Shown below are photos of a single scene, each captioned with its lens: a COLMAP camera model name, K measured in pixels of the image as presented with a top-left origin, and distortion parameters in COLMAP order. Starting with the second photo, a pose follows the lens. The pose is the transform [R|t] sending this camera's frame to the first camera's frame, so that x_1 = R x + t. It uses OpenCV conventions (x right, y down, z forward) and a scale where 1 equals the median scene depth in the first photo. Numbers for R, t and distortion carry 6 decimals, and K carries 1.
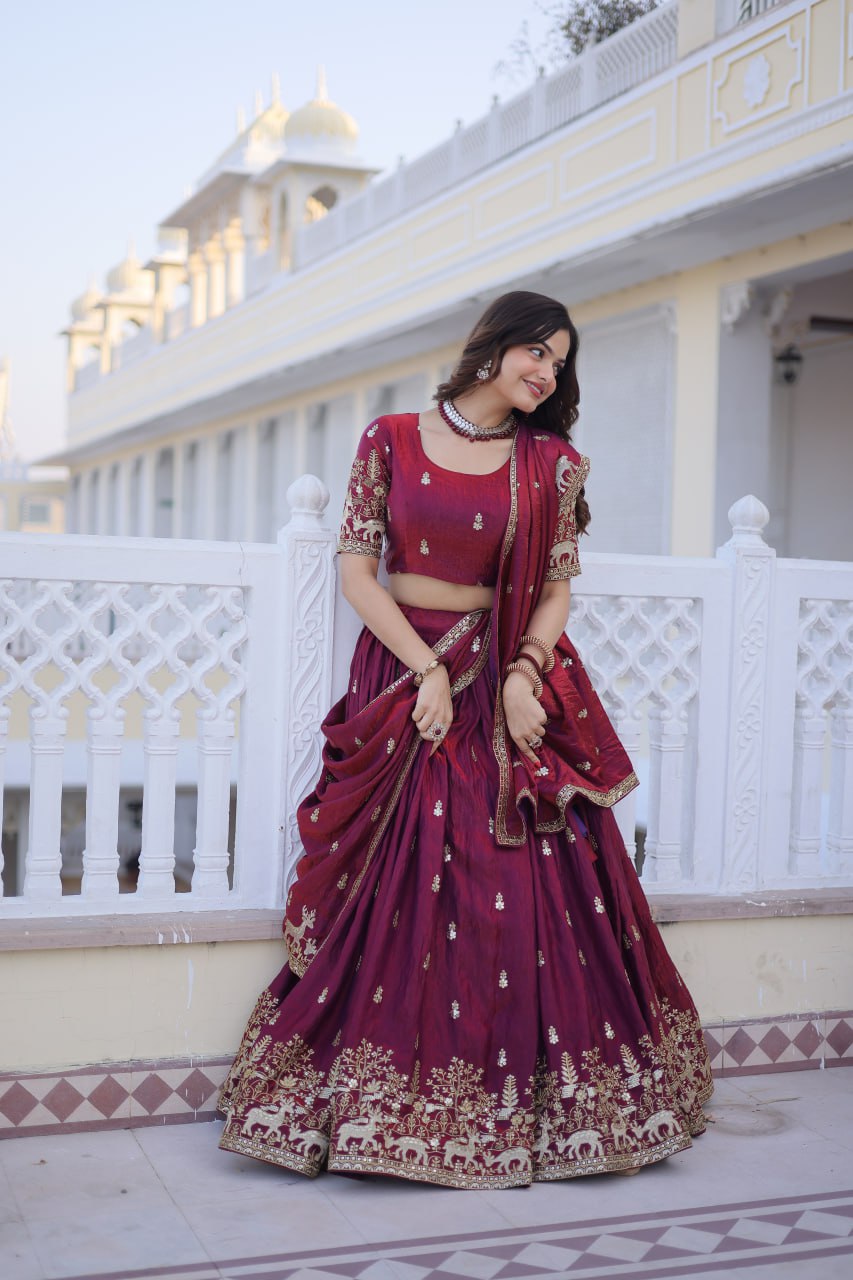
lens RADIAL K [[1838.2, 0, 423.7], [0, 1838.2, 636.0], [0, 0, 1]] dist [-0.009396, 0.000000]
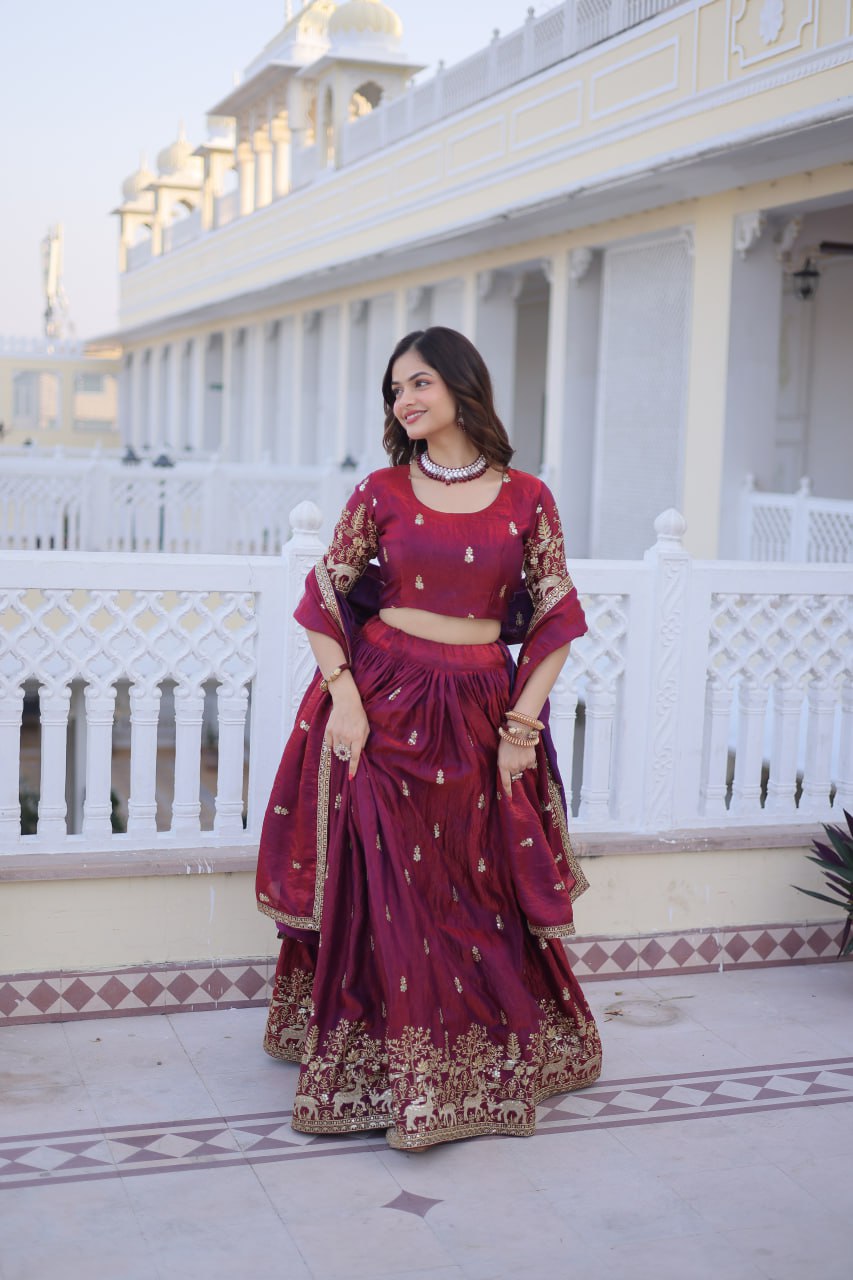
lens RADIAL K [[1838.2, 0, 427.9], [0, 1838.2, 641.4], [0, 0, 1]] dist [-0.009396, 0.000000]
pose [[0.999610, 0.009563, -0.026256, 0.015451], [-0.007503, 0.996965, 0.077483, -0.026102], [0.026917, -0.077256, 0.996648, -0.072544]]
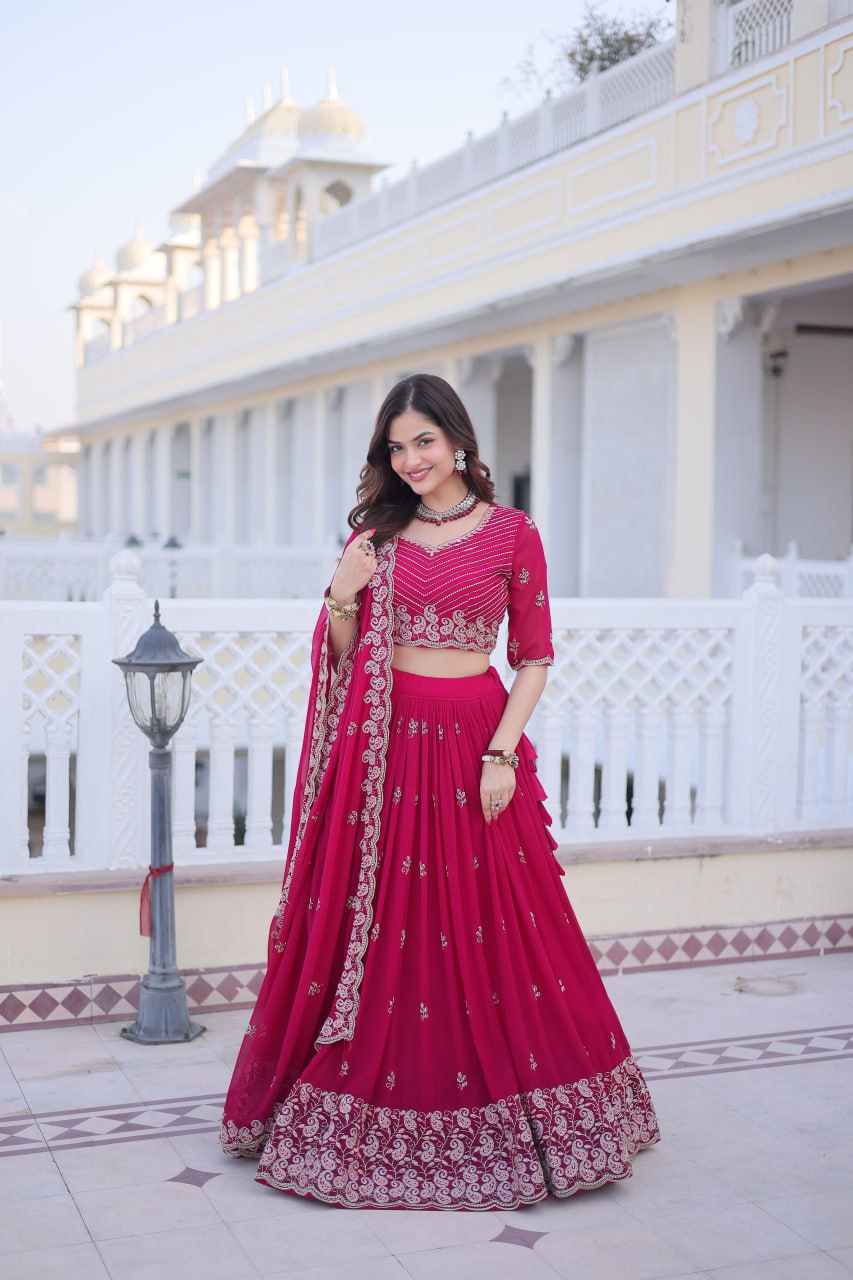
lens RADIAL K [[1838.2, 0, 432.9], [0, 1838.2, 631.1], [0, 0, 1]] dist [-0.009396, 0.000000]
pose [[0.999759, -0.016707, 0.014231, -0.032223], [0.016336, 0.999534, 0.025782, -0.018519], [-0.014655, -0.025544, 0.999566, -0.132474]]
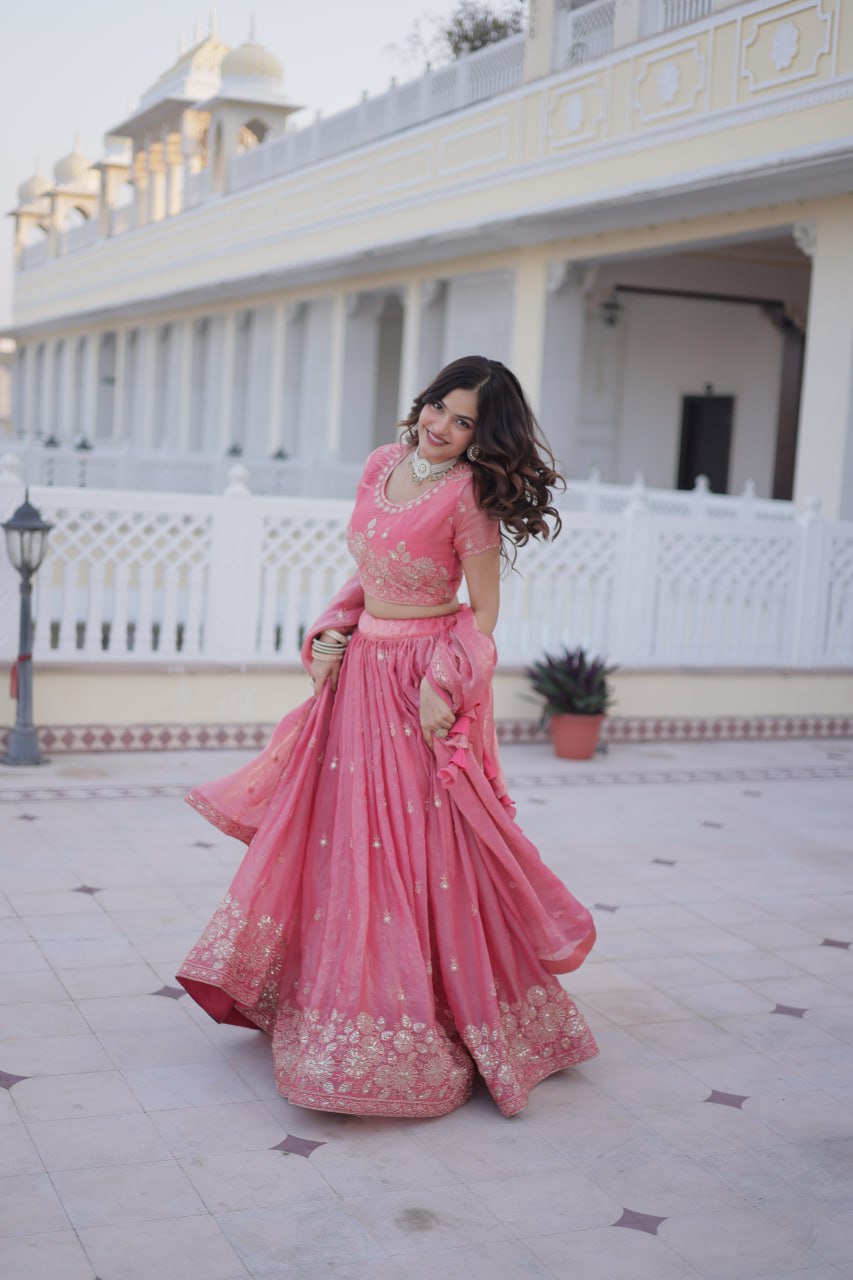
lens RADIAL K [[1838.2, 0, 432.7], [0, 1838.2, 656.3], [0, 0, 1]] dist [-0.009396, 0.000000]
pose [[0.998492, 0.025458, 0.048642, 0.019591], [-0.029595, 0.995829, 0.086305, -0.016547], [-0.046242, -0.087615, 0.995081, -0.354435]]
